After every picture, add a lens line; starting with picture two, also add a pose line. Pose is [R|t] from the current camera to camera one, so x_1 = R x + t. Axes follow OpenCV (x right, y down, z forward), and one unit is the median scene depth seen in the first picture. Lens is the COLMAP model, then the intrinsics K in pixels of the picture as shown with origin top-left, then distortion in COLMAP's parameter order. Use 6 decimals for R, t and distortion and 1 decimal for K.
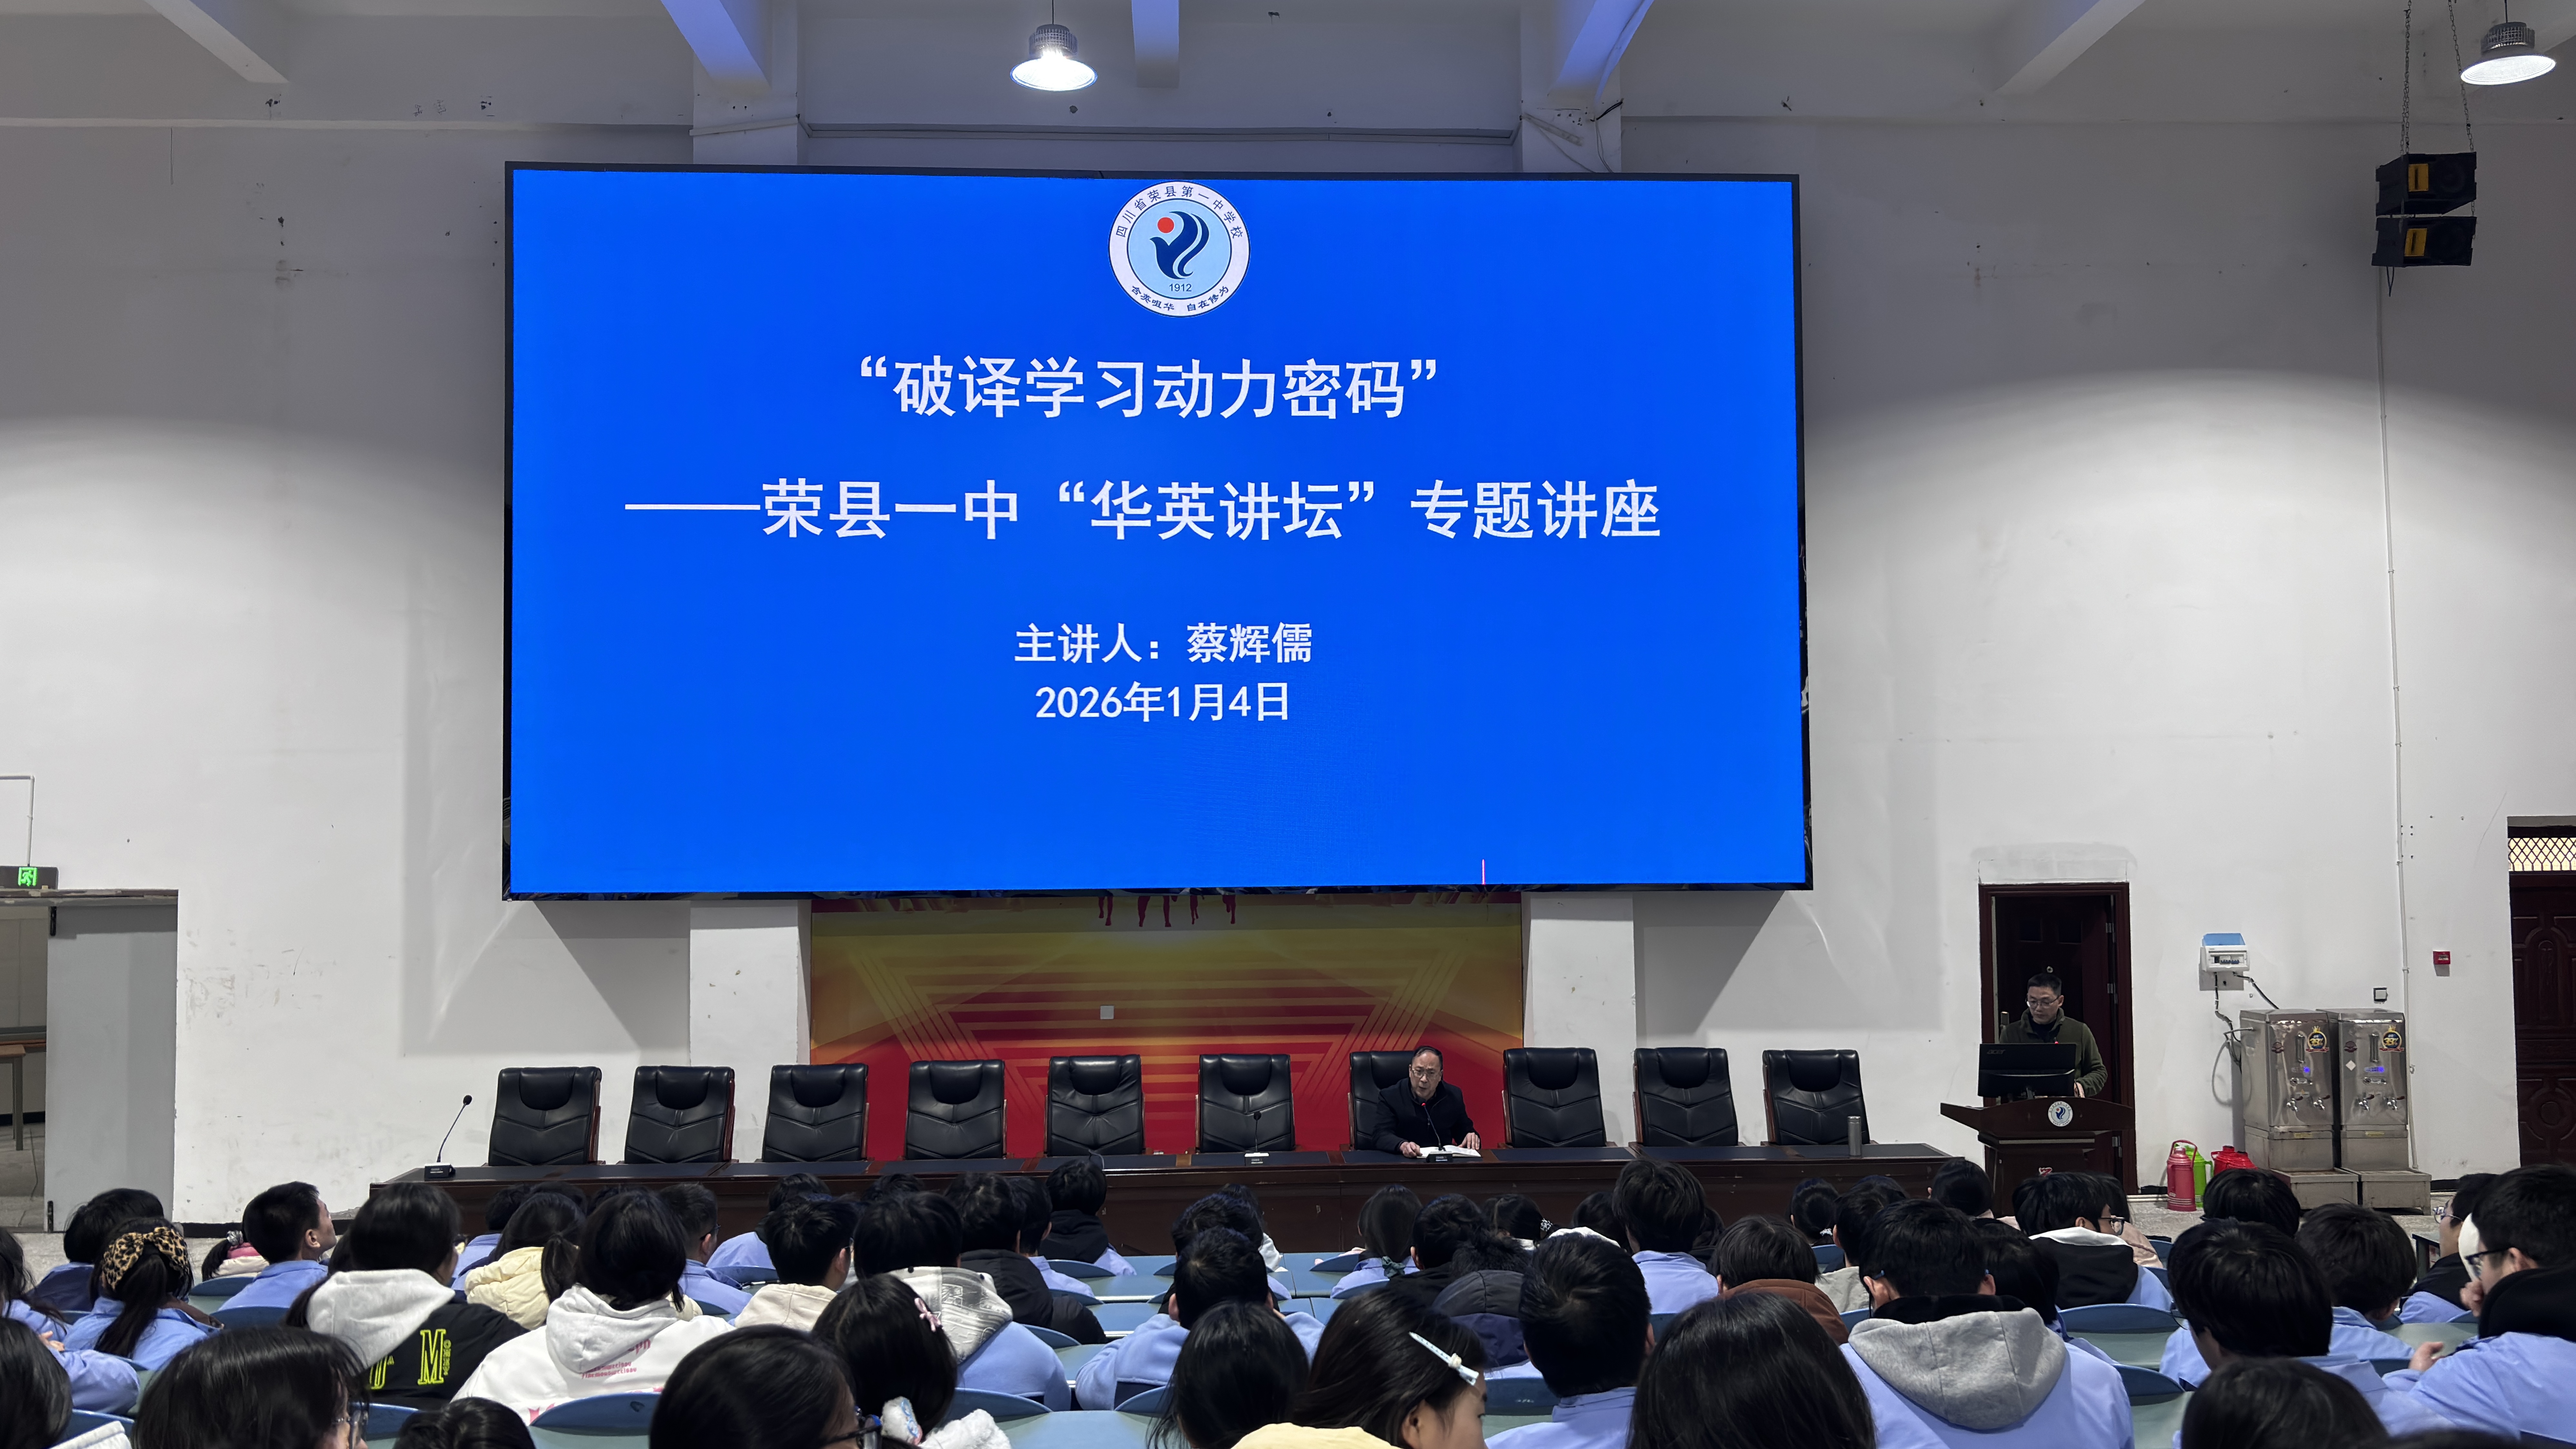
lens RADIAL K [[1917.9, 0, 1299.7], [0, 1917.9, 729.4], [0, 0, 1]] dist [0.000174, -0.078161]
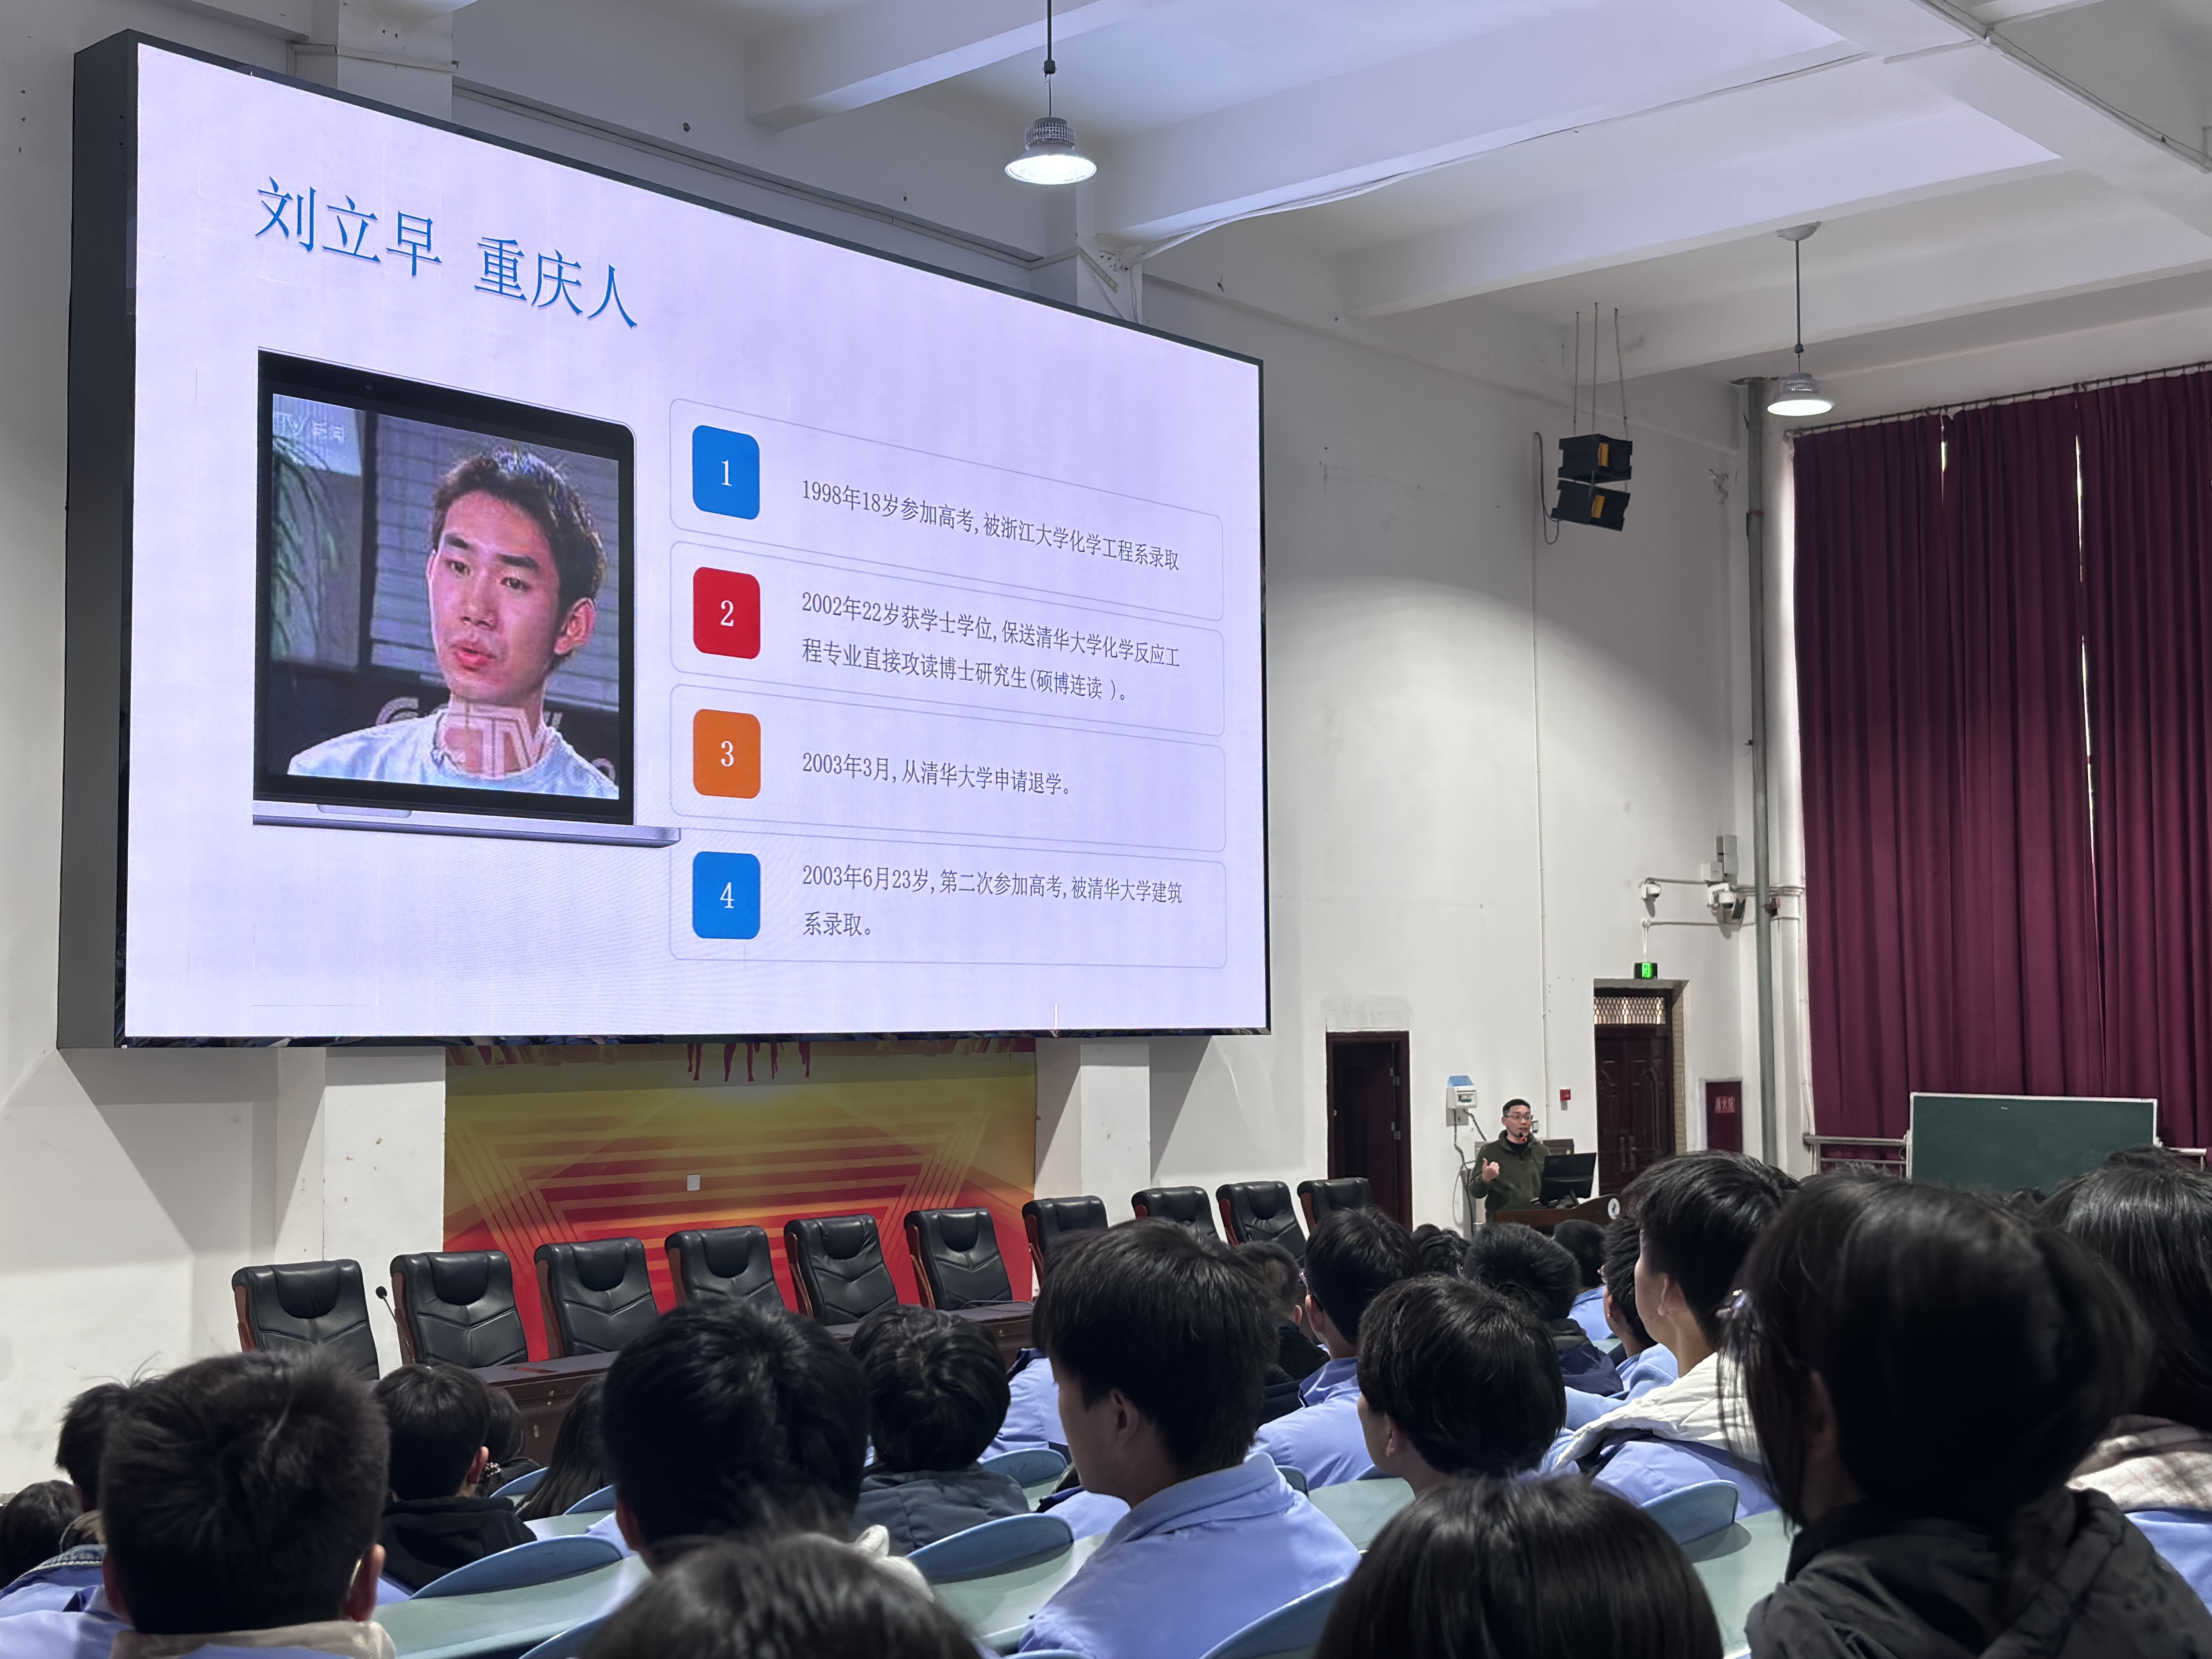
lens RADIAL K [[2630.5, 0, 1106.0], [0, 2630.5, 829.5], [0, 0, 1]] dist [-0.137470, 0.016947]
pose [[0.689523, 0.055523, 0.722133, -0.786165], [-0.032453, 0.998424, -0.045778, 0.036516], [-0.723537, 0.008130, 0.690238, 0.060885]]
